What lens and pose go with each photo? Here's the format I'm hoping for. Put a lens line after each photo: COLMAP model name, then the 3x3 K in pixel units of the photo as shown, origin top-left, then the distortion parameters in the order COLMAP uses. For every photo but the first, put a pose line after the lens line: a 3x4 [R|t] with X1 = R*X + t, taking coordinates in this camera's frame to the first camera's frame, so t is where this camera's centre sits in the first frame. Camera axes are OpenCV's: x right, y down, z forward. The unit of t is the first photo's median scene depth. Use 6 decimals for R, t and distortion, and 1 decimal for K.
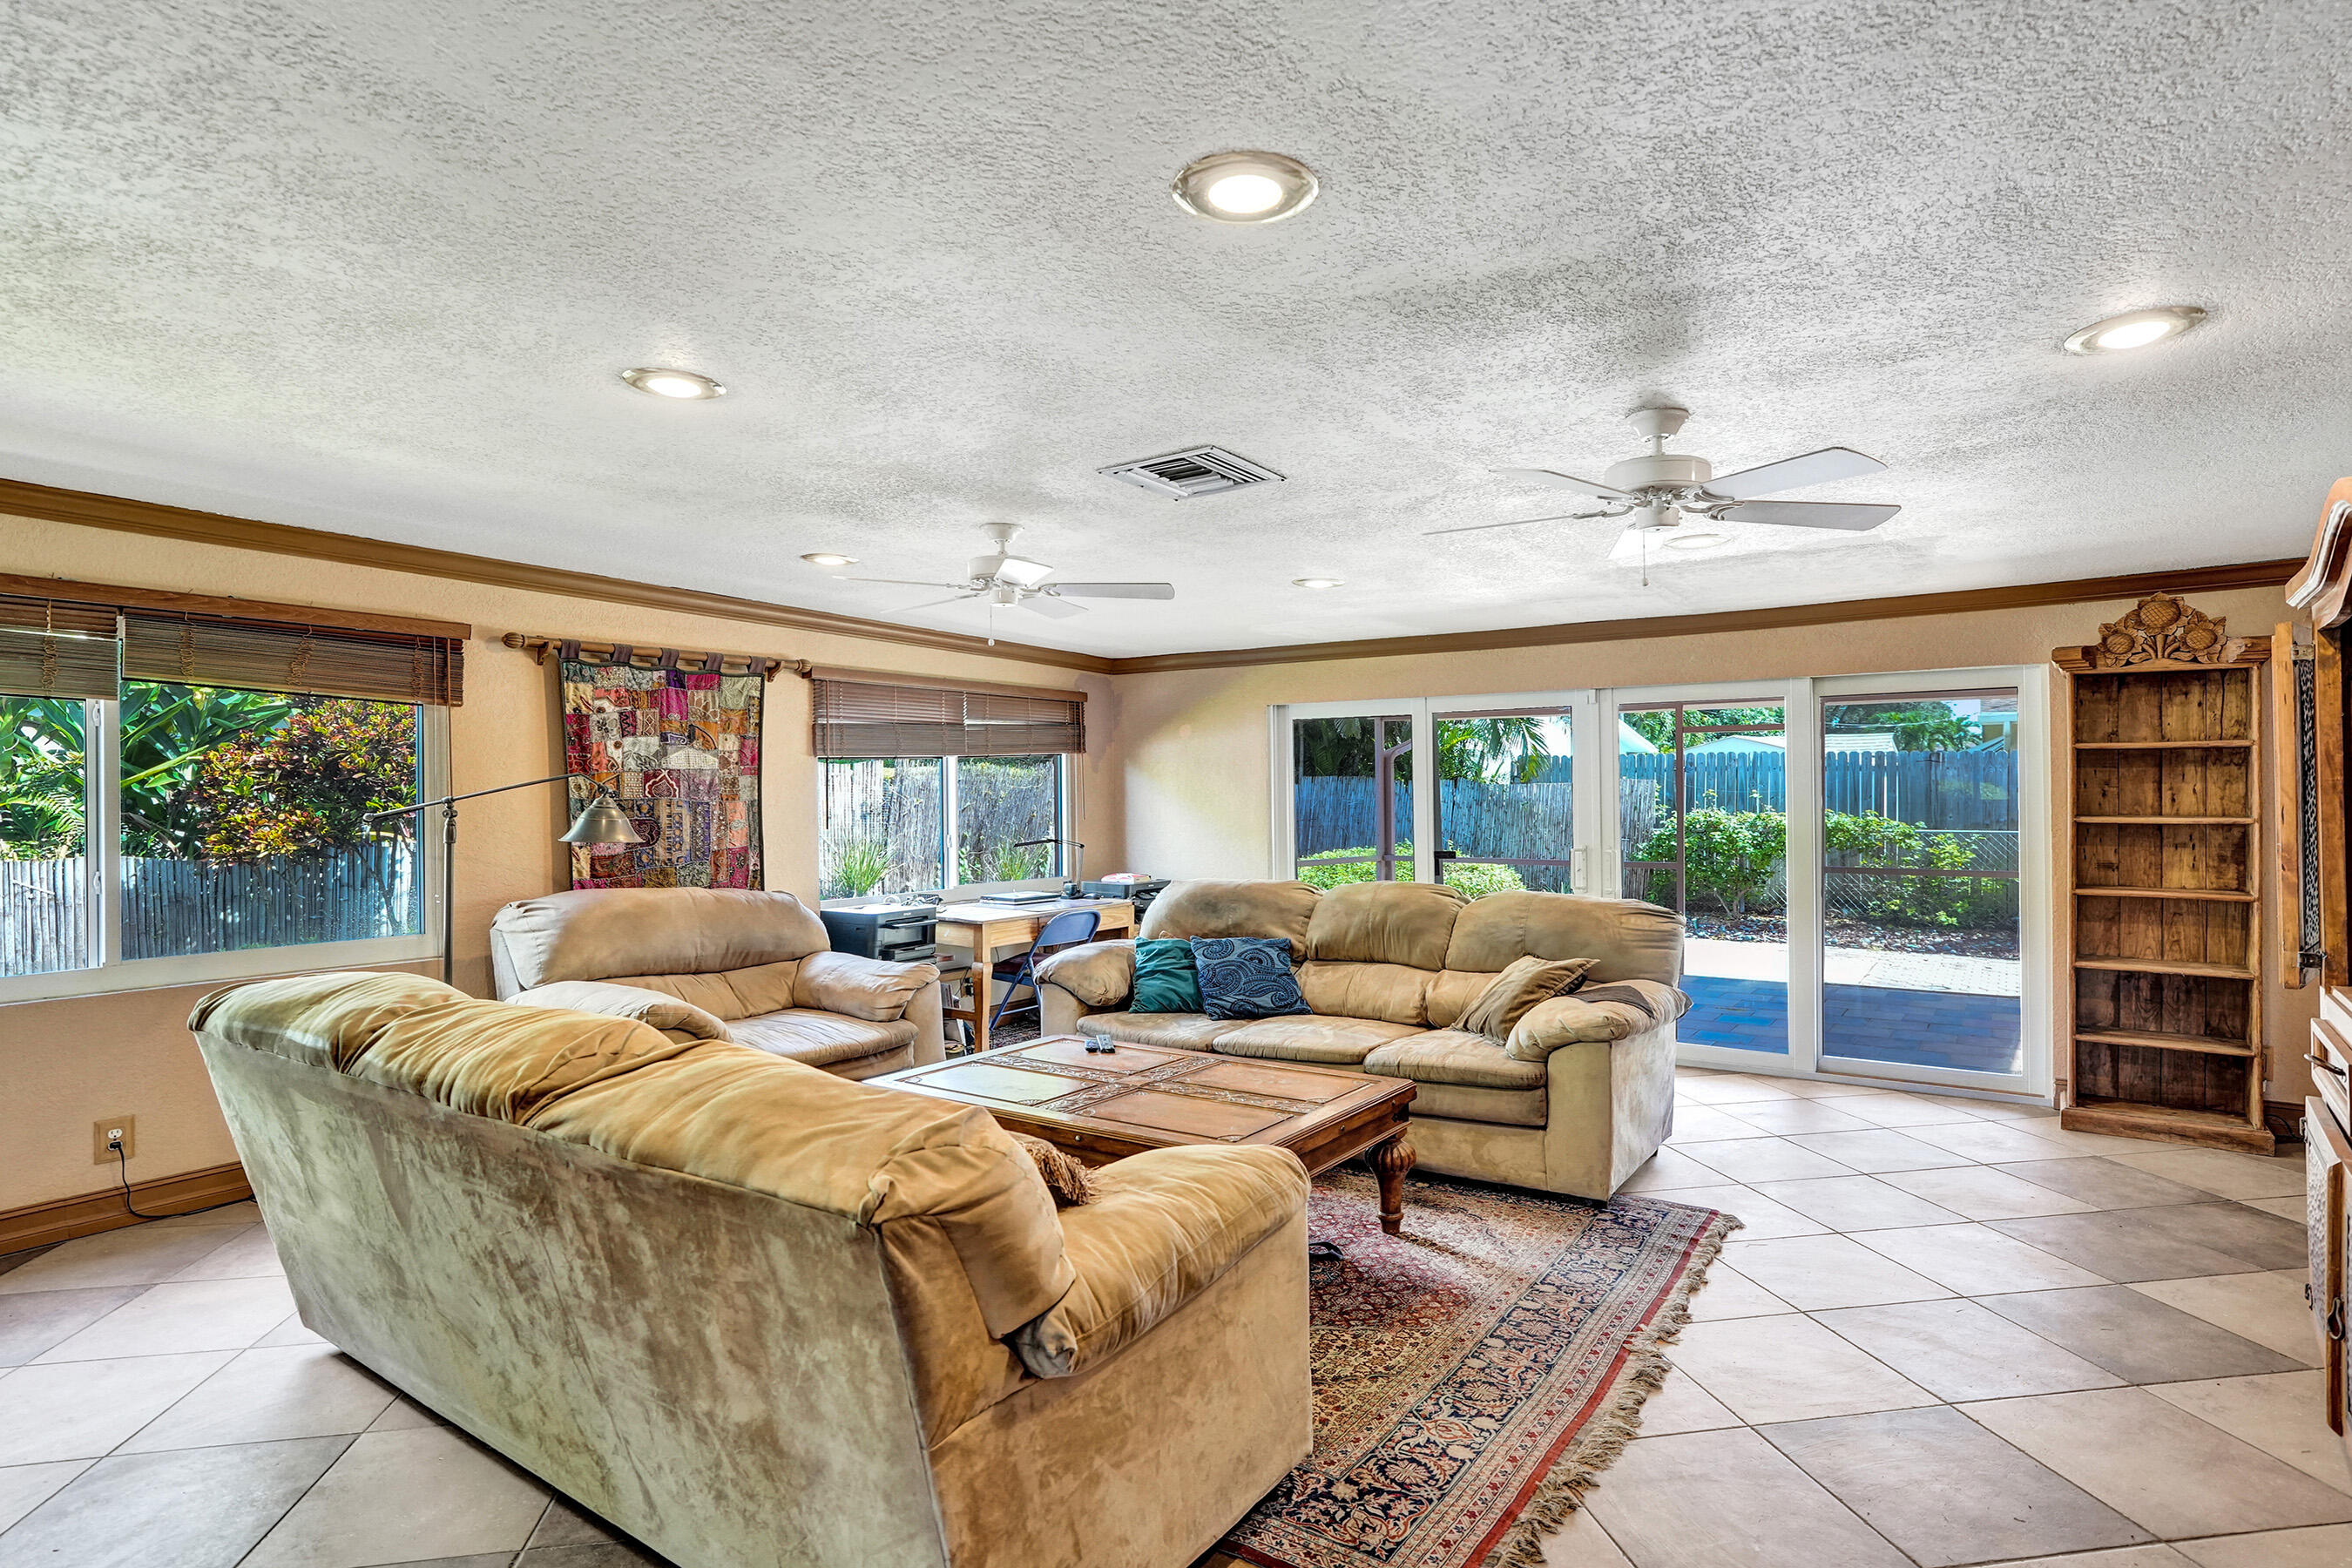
lens RADIAL K [[1228.8, 0, 1144.9], [0, 1228.8, 799.4], [0, 0, 1]] dist [-0.041564, 0.019274]
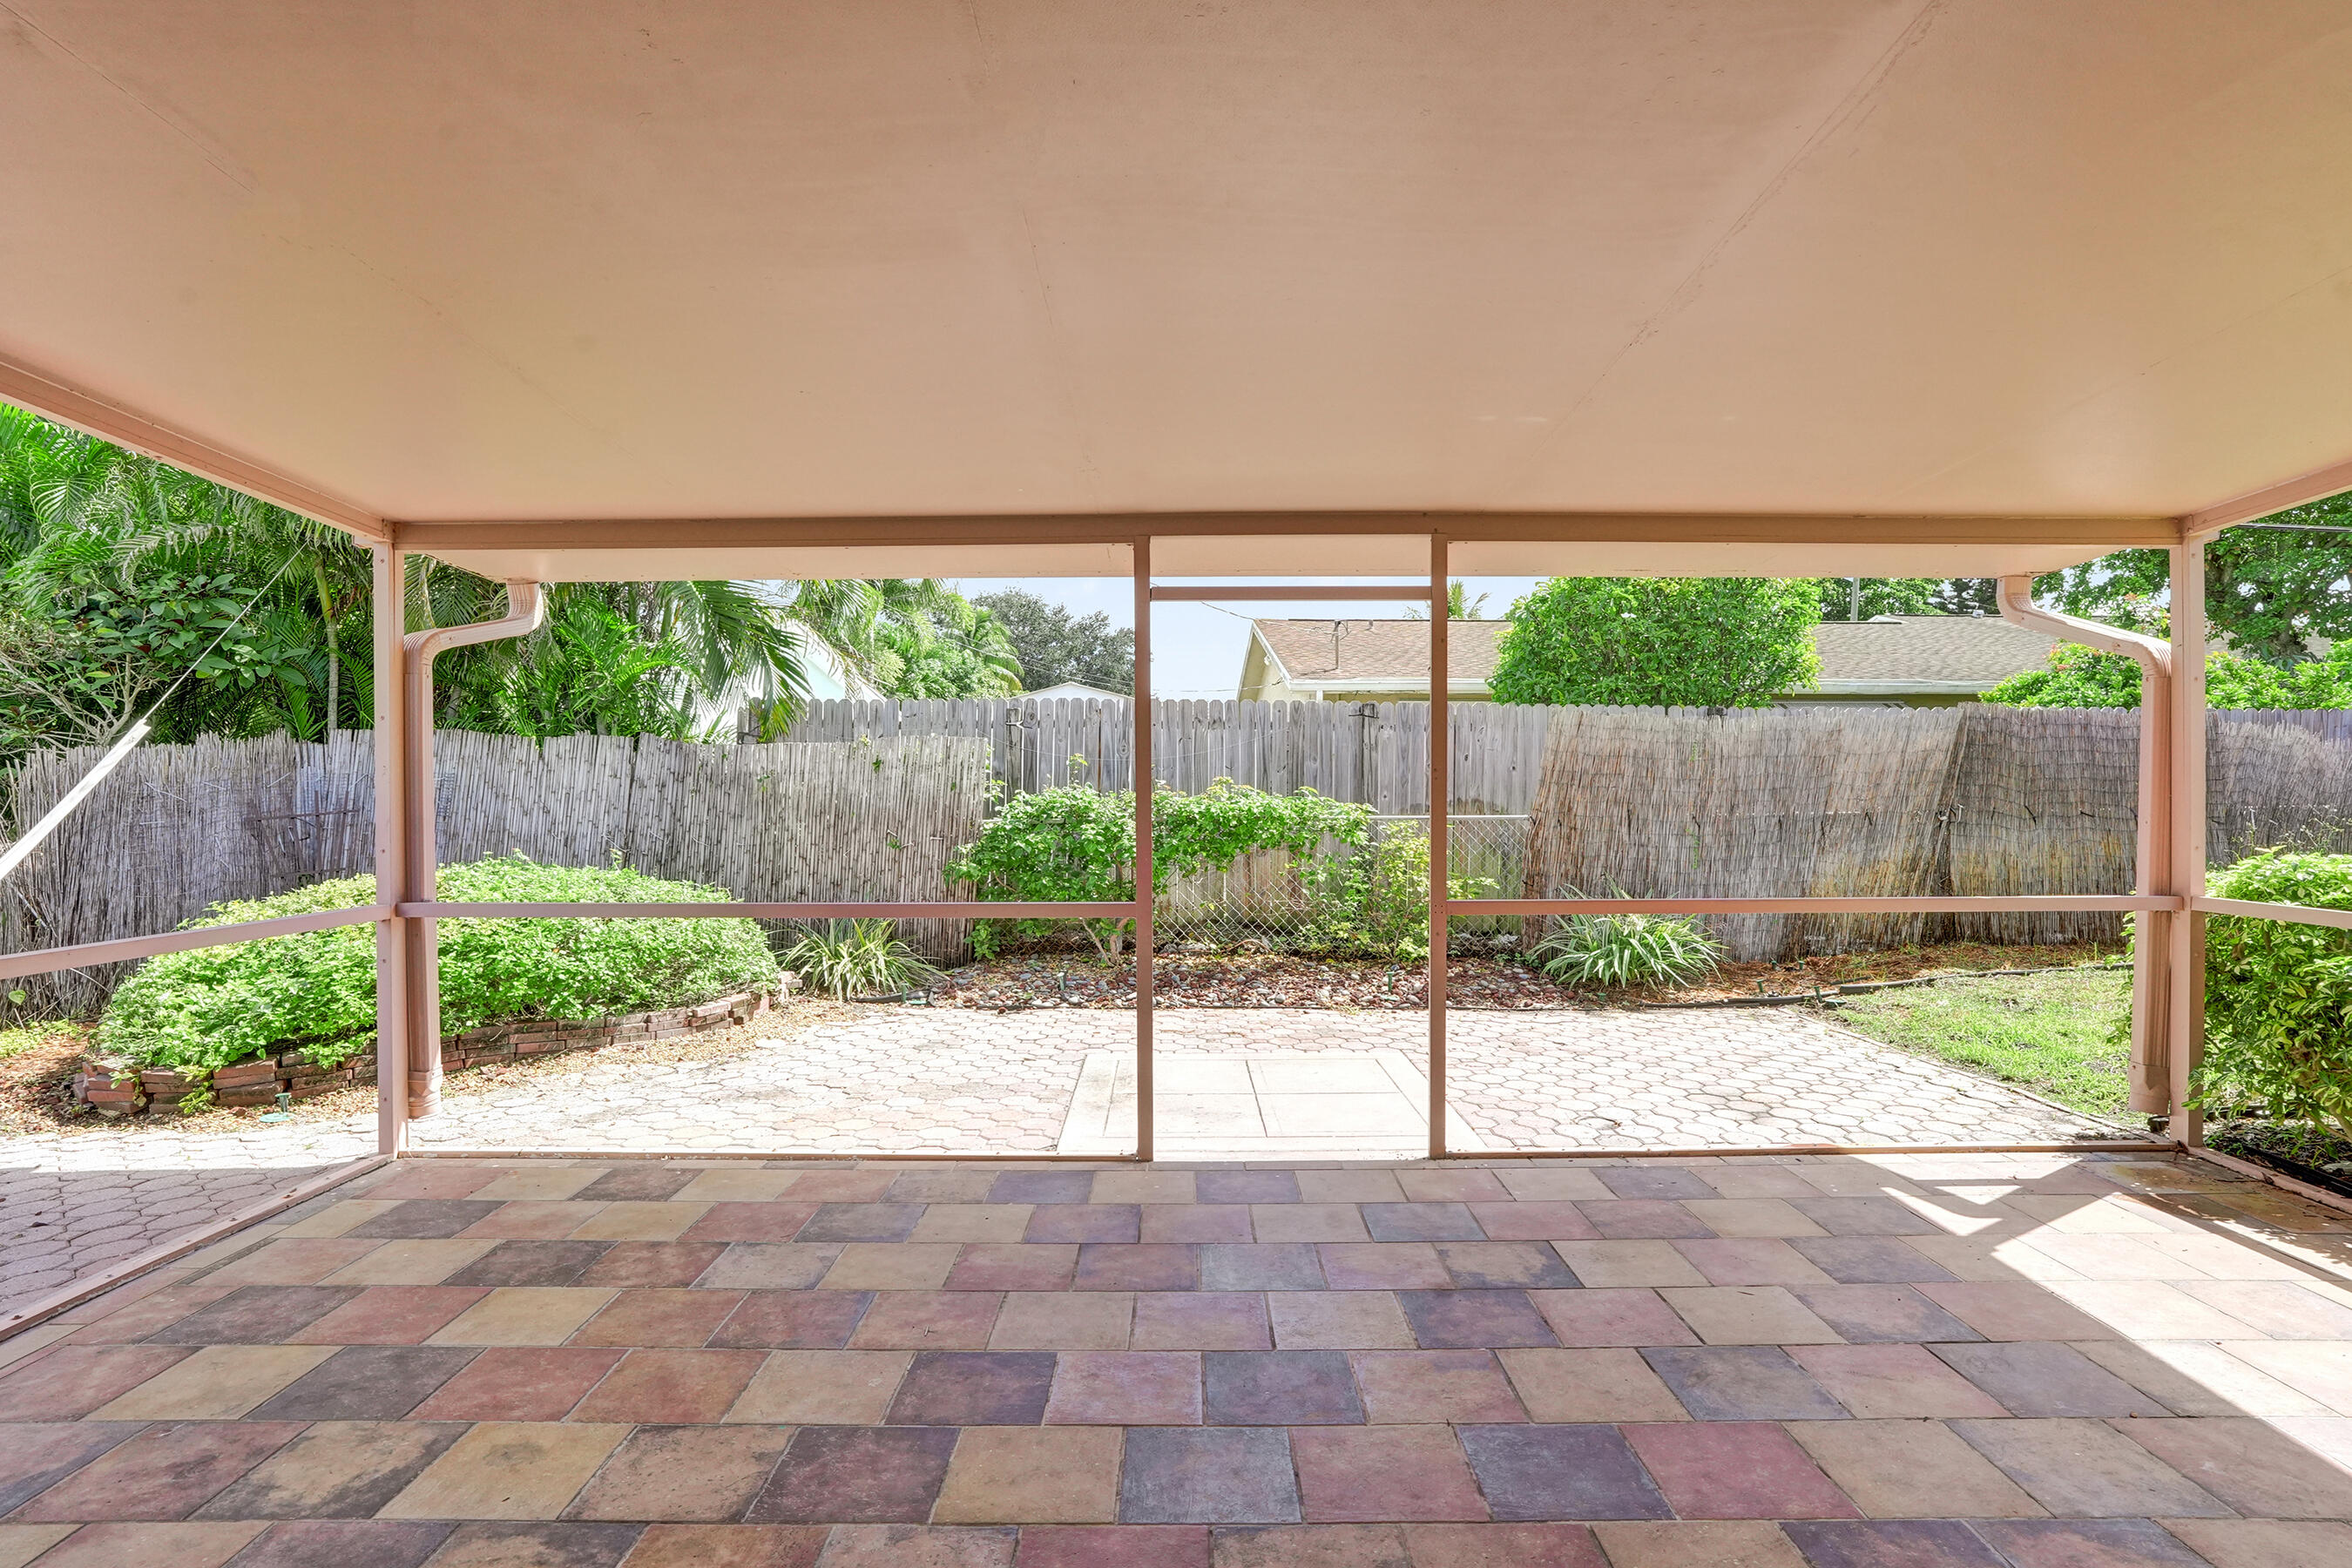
lens RADIAL K [[1228.8, 0, 1202.0], [0, 1228.8, 794.3], [0, 0, 1]] dist [-0.041564, 0.019274]
pose [[0.797822, -0.004207, 0.602879, 0.357834], [0.001597, 0.999987, 0.004864, 0.022586], [-0.602891, -0.002918, 0.797818, 1.164791]]
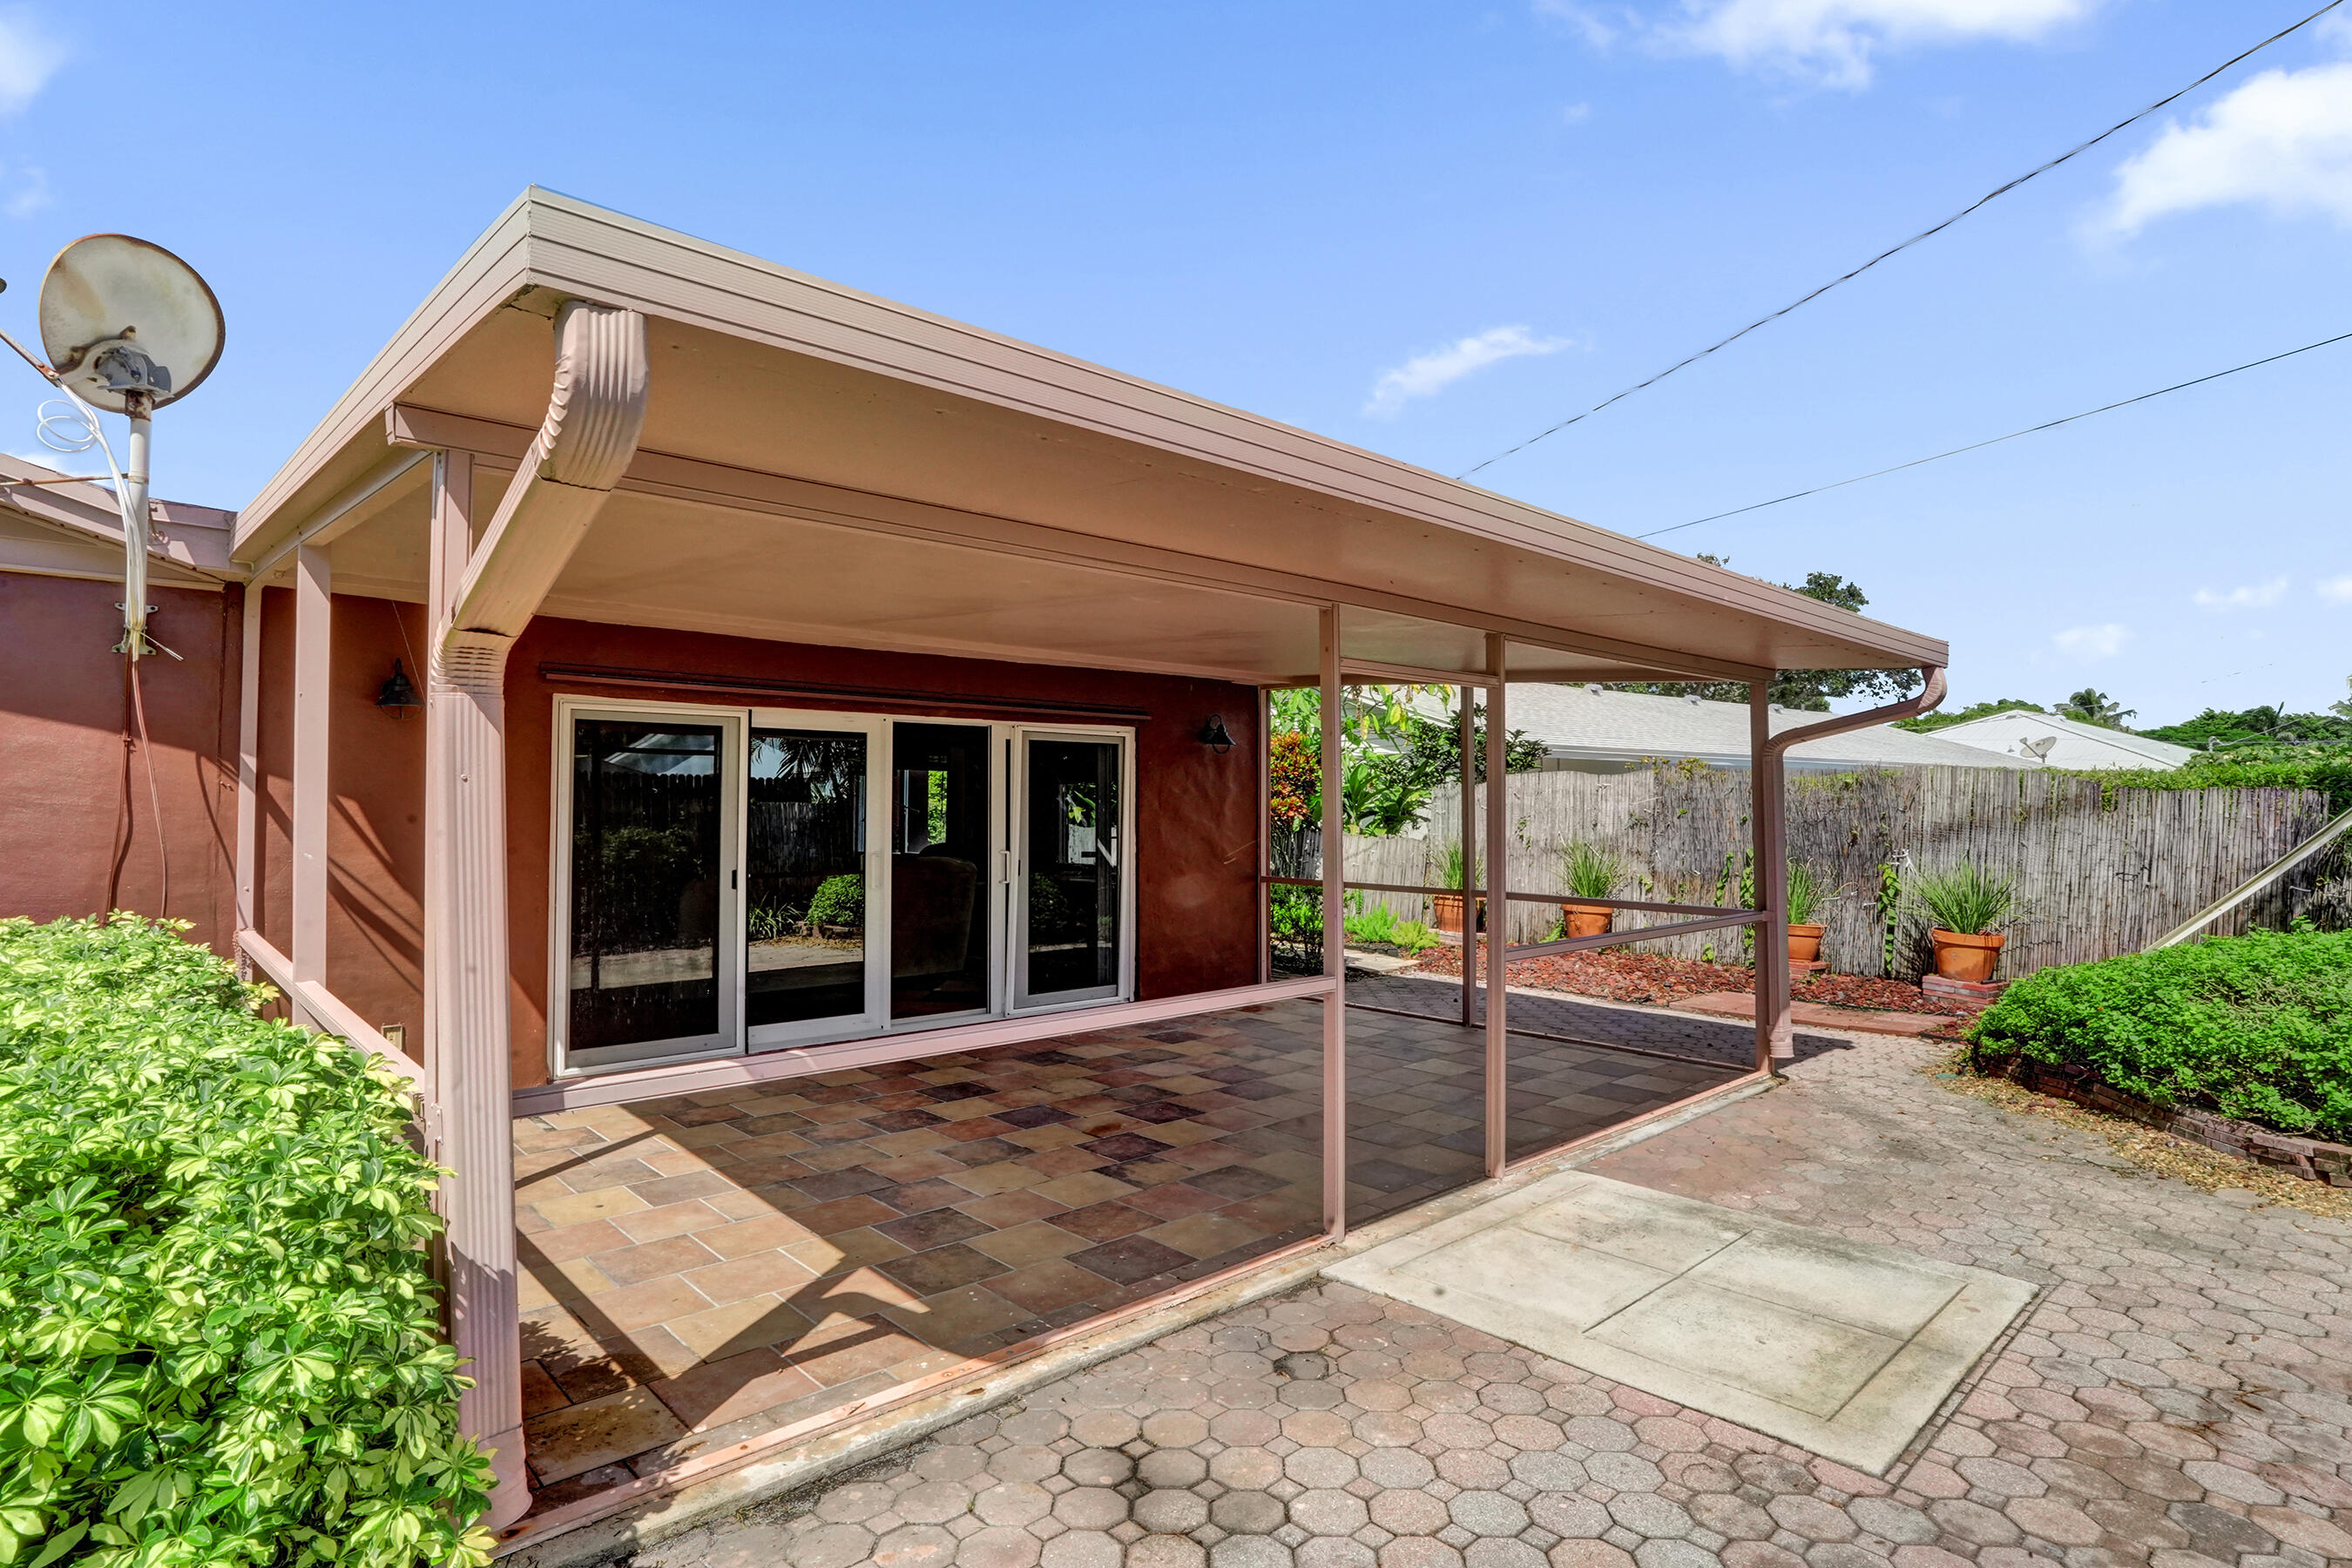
lens RADIAL K [[1228.8, 0, 1184.1], [0, 1228.8, 779.8], [0, 0, 1]] dist [-0.041564, 0.019274]
pose [[-0.170668, -0.016895, -0.985184, 1.801940], [-0.003881, 0.999857, -0.016474, -0.015779], [0.985321, 0.001012, -0.170709, 1.765710]]
